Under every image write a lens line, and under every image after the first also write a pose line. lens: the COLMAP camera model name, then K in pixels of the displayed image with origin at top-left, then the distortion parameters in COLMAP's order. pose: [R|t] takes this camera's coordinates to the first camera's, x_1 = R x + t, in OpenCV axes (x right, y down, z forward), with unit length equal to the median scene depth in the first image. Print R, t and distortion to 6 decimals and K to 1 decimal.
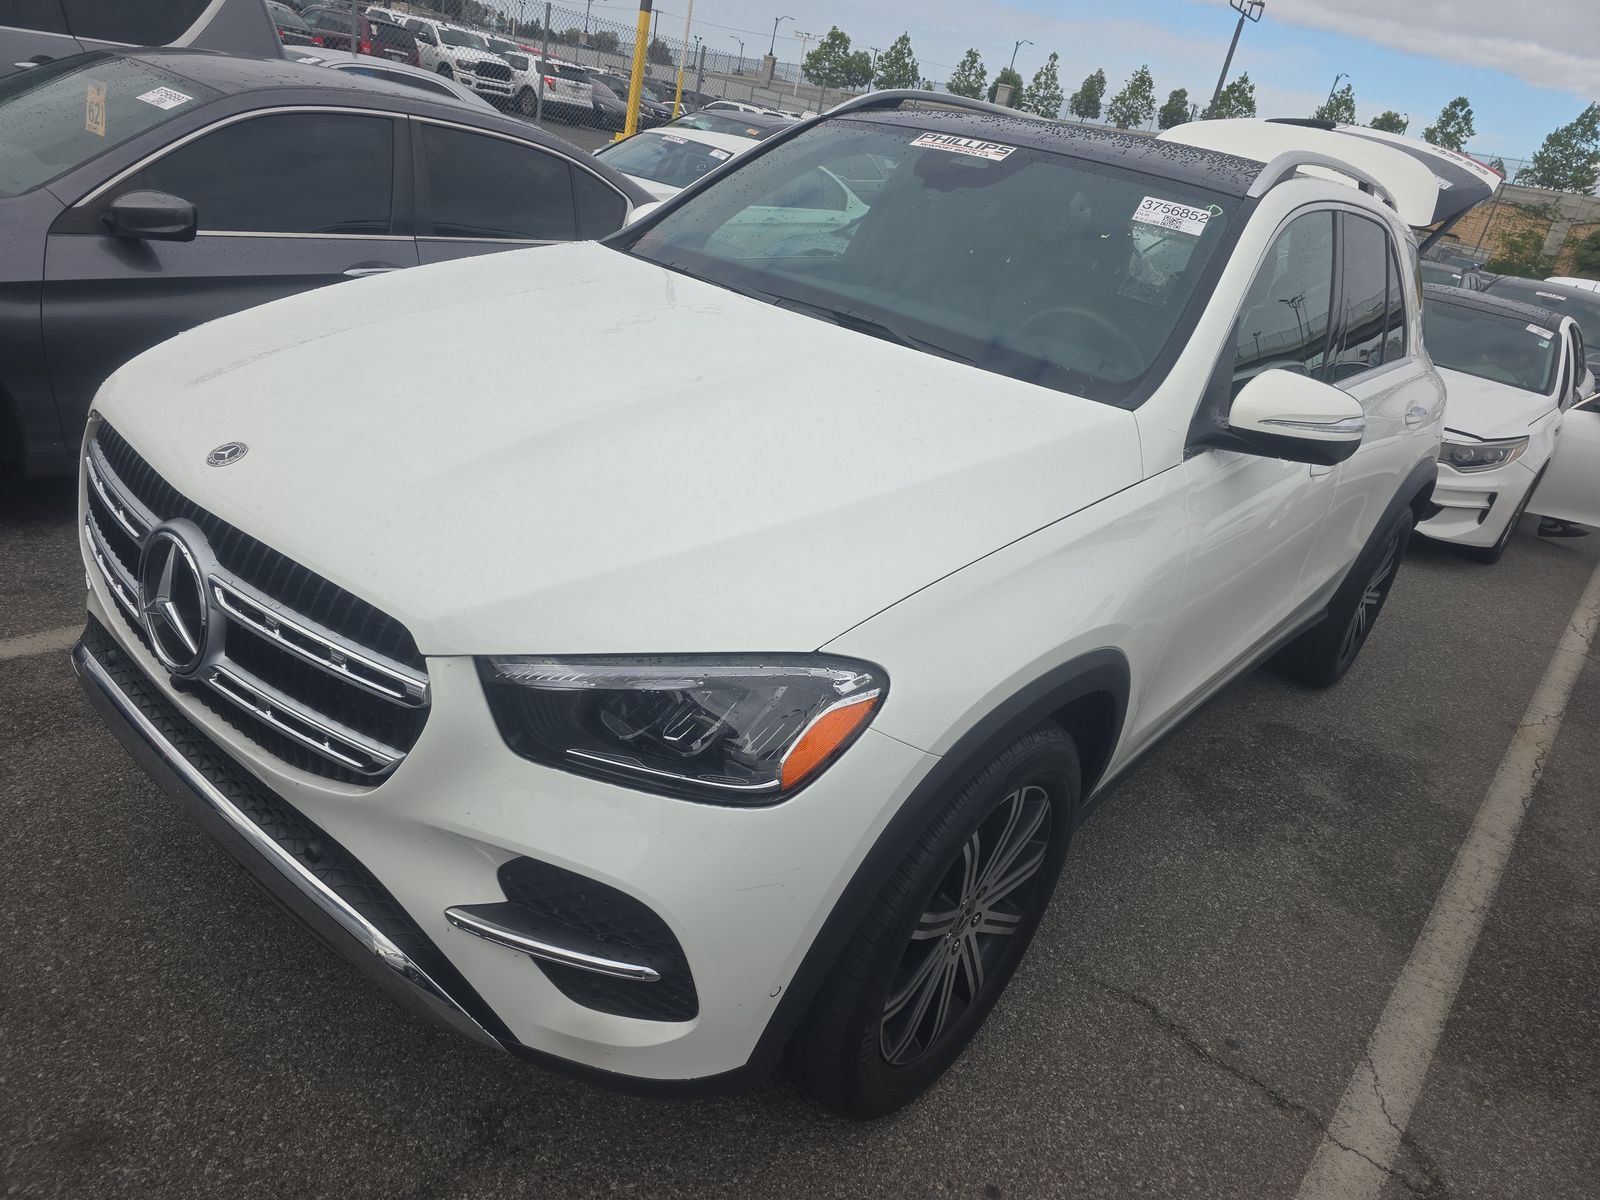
lens RADIAL K [[1074.1, 0, 800.0], [0, 1074.1, 600.0], [0, 0, 1]] dist [0.064046, -0.059110]
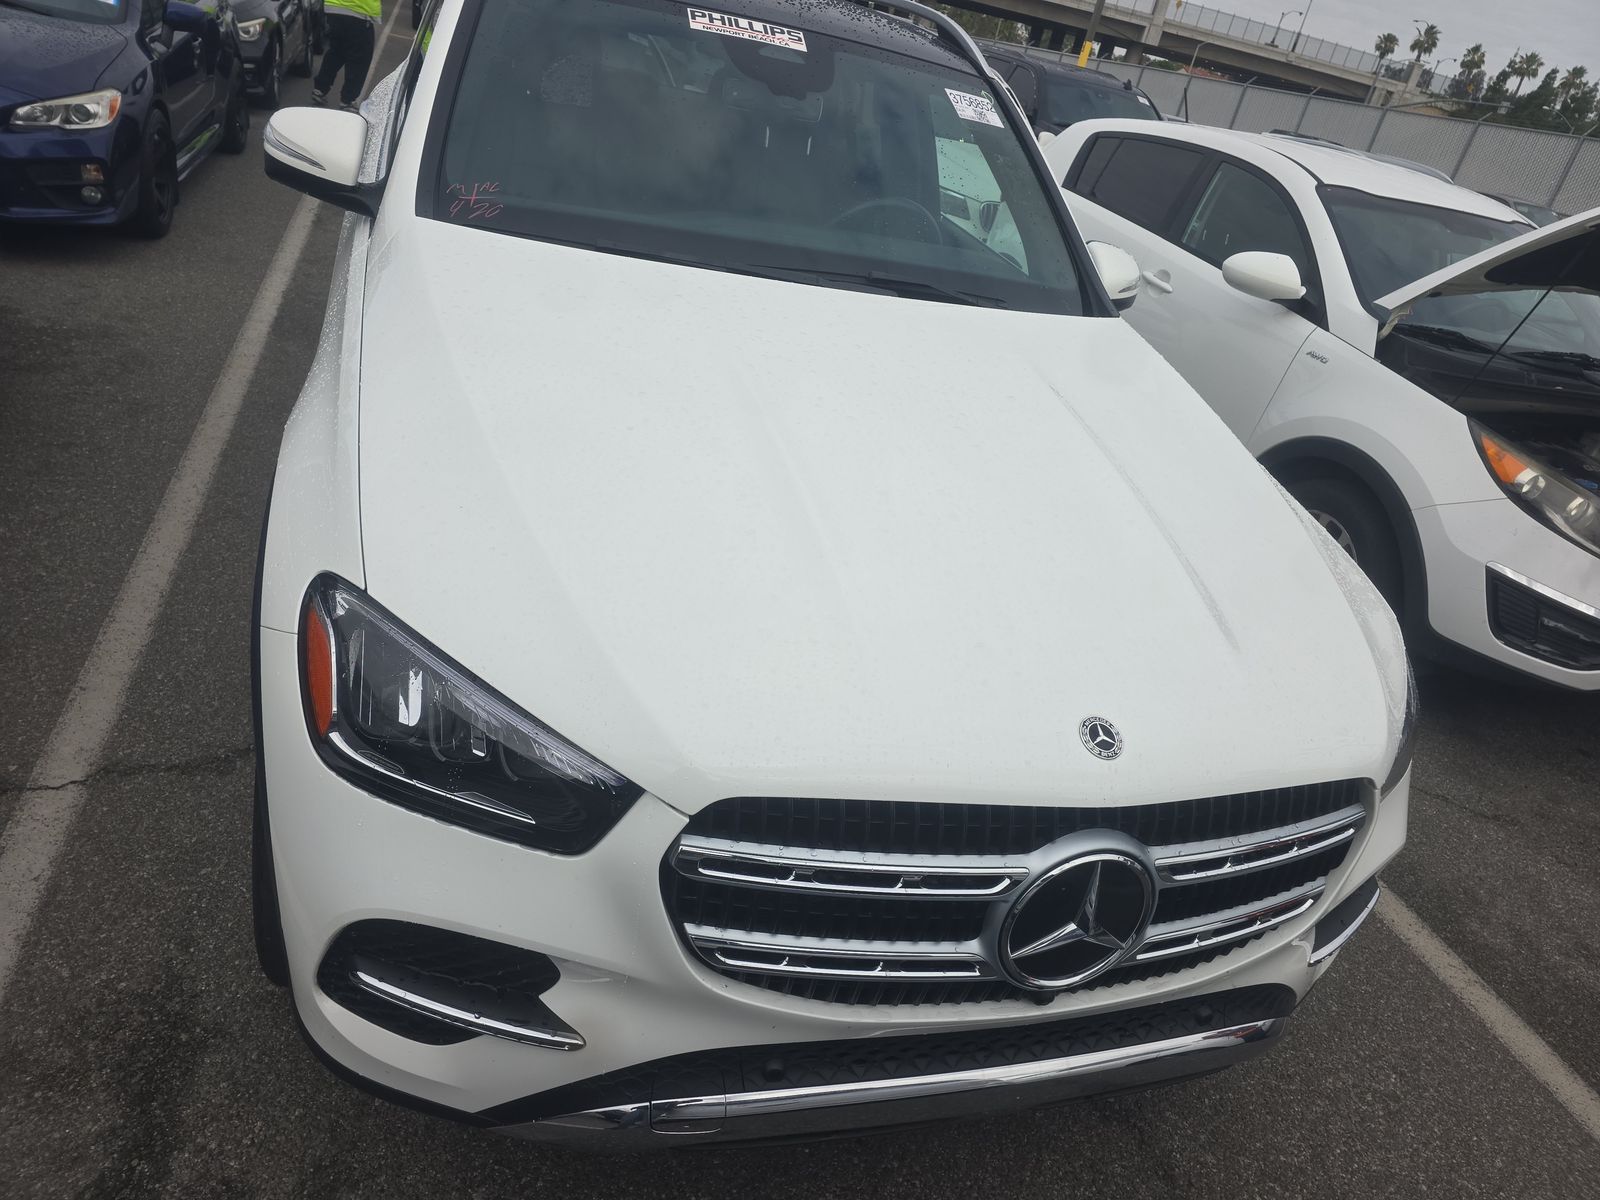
lens RADIAL K [[1074.1, 0, 800.0], [0, 1074.1, 600.0], [0, 0, 1]] dist [0.064046, -0.059110]
pose [[0.576002, -0.451414, 0.681503, -0.983115], [0.237961, 0.890185, 0.388517, -0.505593], [-0.782046, -0.061615, 0.620167, 0.563259]]
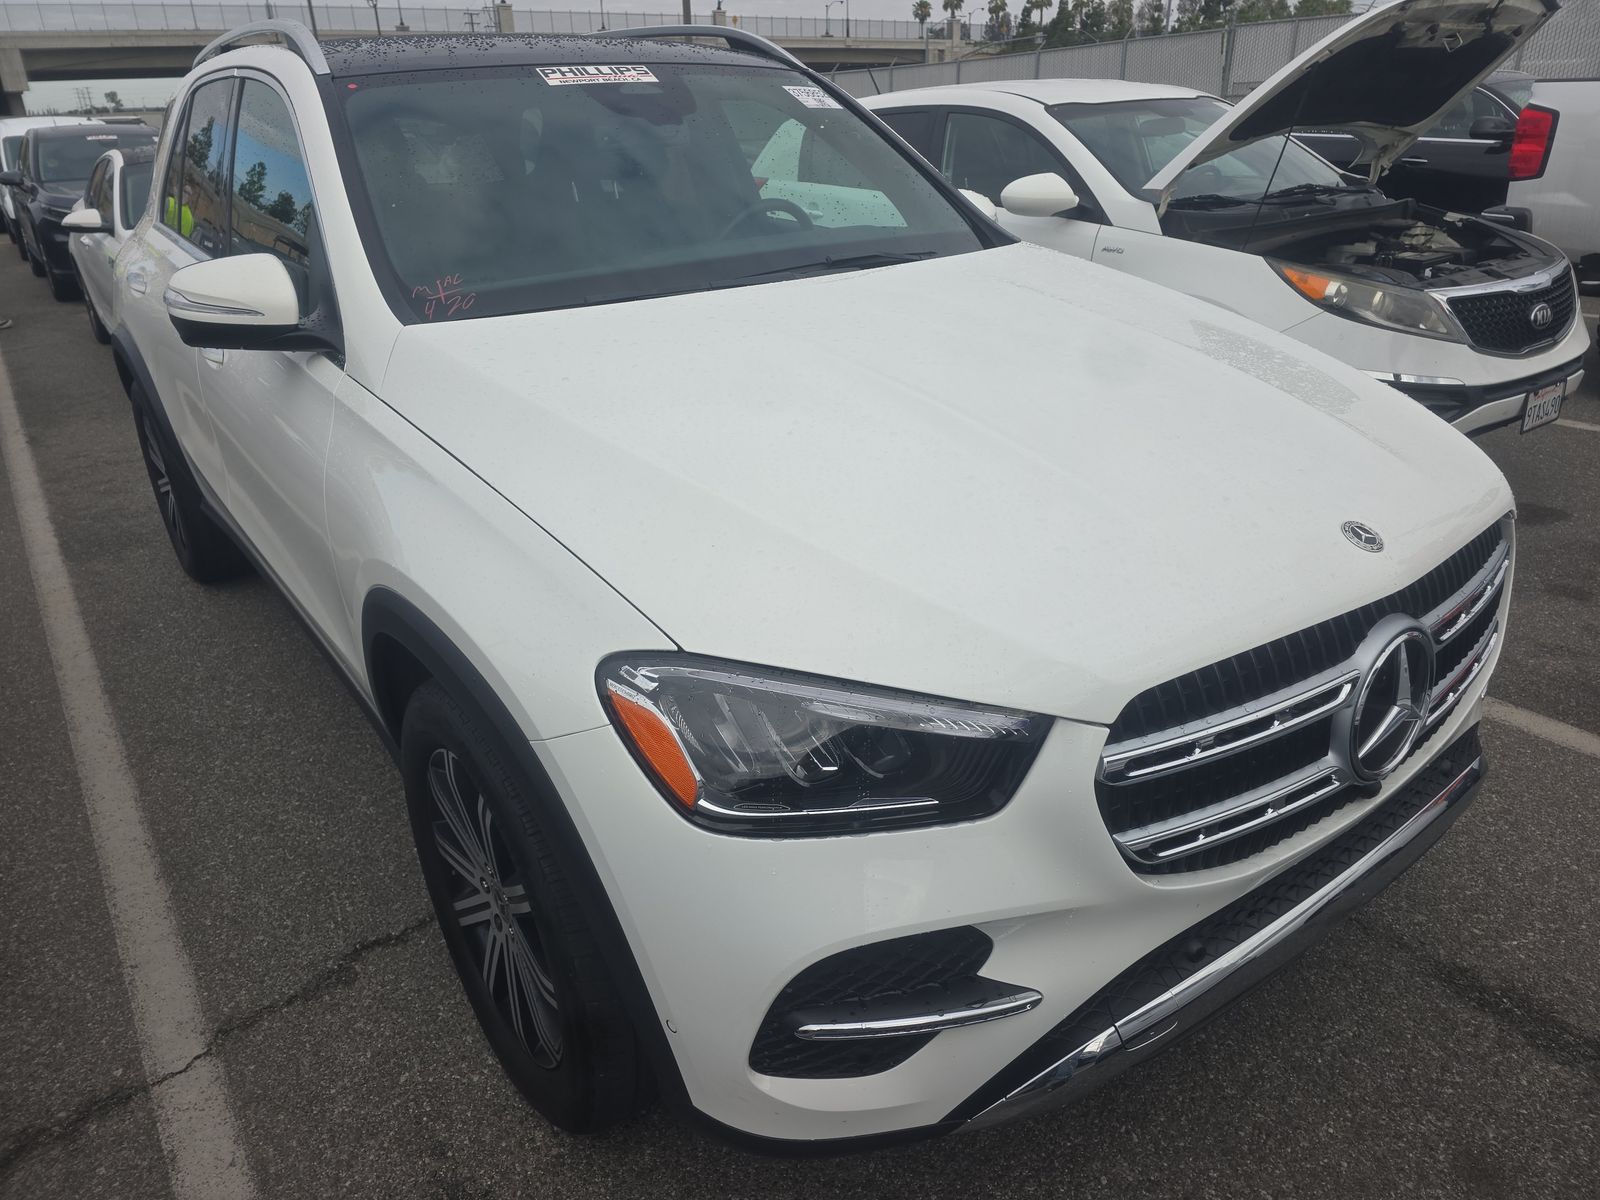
lens RADIAL K [[1073.7, 0, 800.0], [0, 1073.7, 600.0], [0, 0, 1]] dist [0.053100, -0.046499]
pose [[0.236559, -0.572516, 0.785026, -1.155786], [0.456111, 0.778835, 0.430557, -0.584730], [-0.857906, 0.256207, 0.445371, 0.847158]]
